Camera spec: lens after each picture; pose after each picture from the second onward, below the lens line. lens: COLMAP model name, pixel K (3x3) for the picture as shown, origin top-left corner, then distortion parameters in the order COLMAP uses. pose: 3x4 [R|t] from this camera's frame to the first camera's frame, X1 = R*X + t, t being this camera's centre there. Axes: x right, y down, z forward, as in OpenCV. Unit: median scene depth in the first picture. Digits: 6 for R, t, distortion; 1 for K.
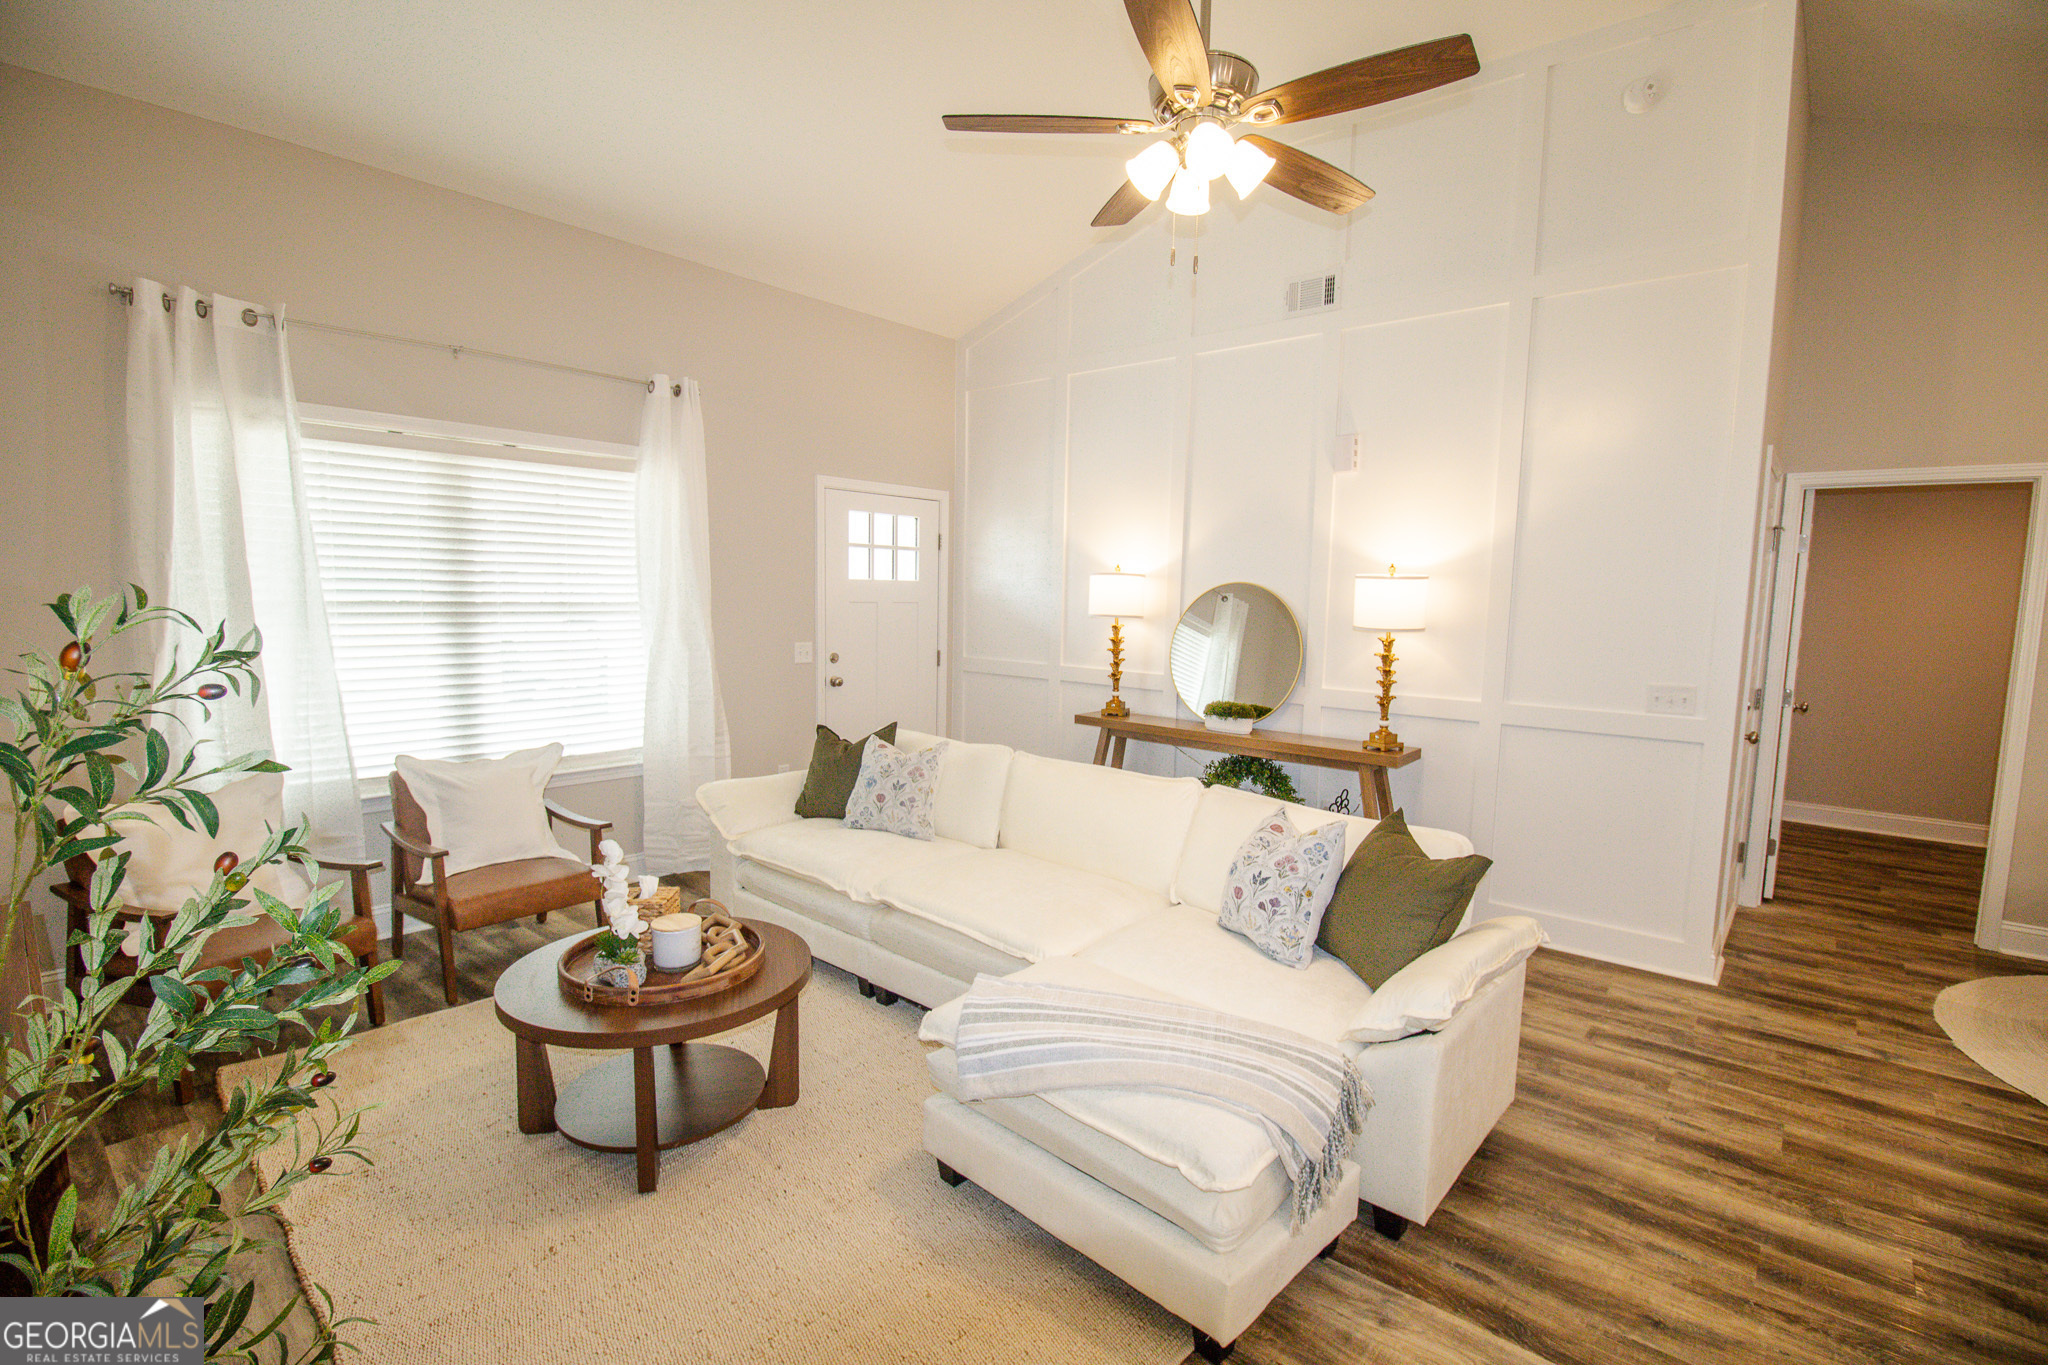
lens RADIAL K [[947.7, 0, 1007.1], [0, 947.7, 680.2], [0, 0, 1]] dist [-0.001057, -0.001480]
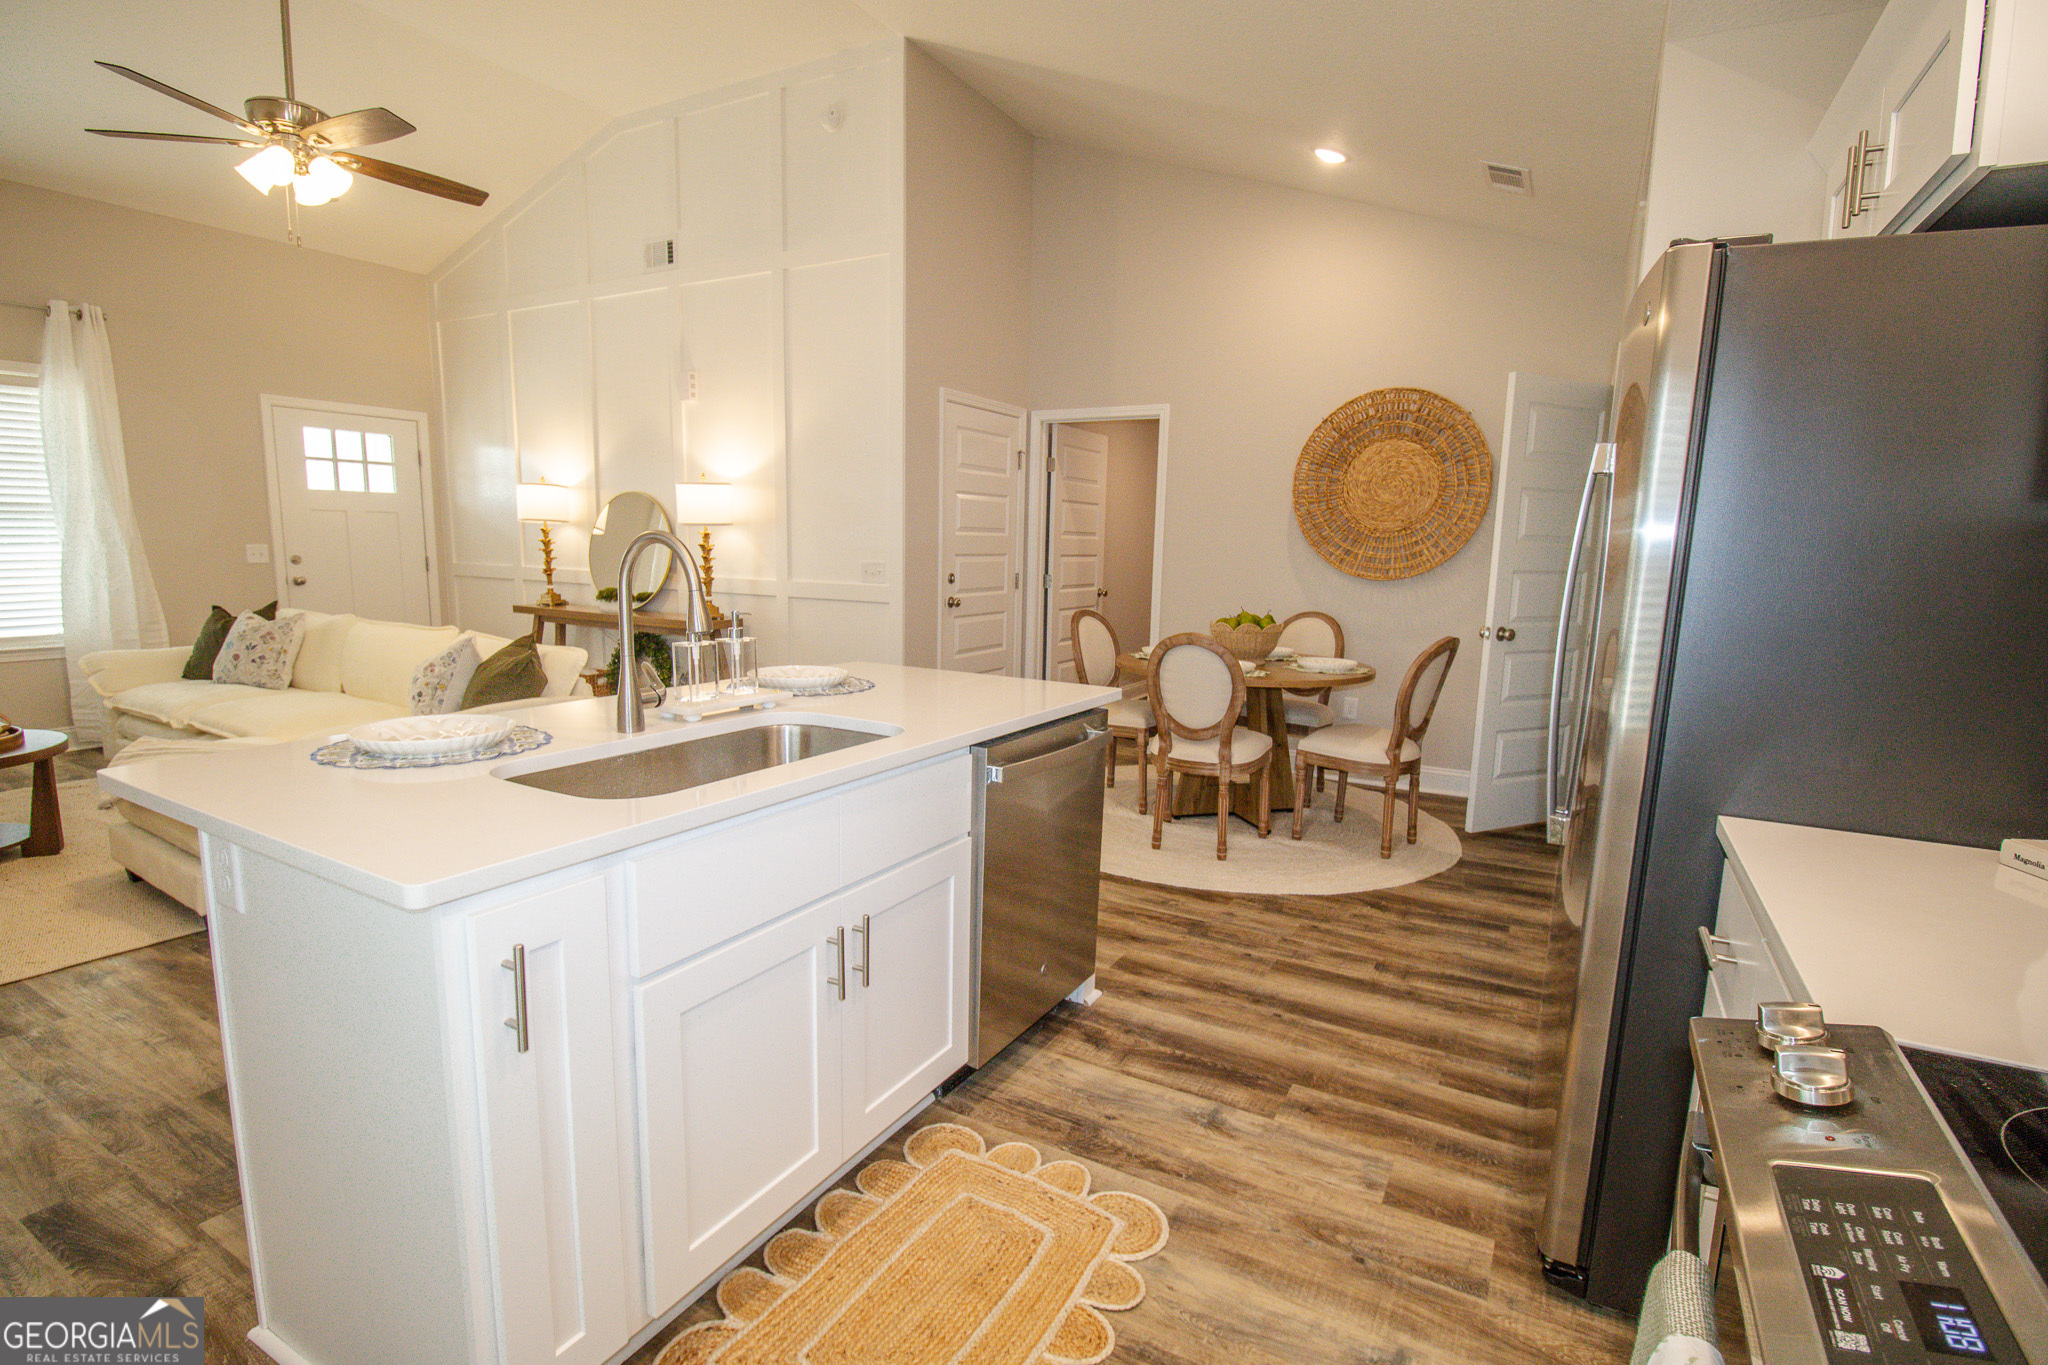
lens RADIAL K [[1008.0, 0, 1052.7], [0, 1008.0, 682.5], [0, 0, 1]] dist [-0.003199, -0.003471]
pose [[0.982892, -0.025682, 0.182384, 0.558523], [0.017048, 0.998666, 0.048747, 0.092603], [-0.183393, -0.044804, 0.982018, -0.398945]]
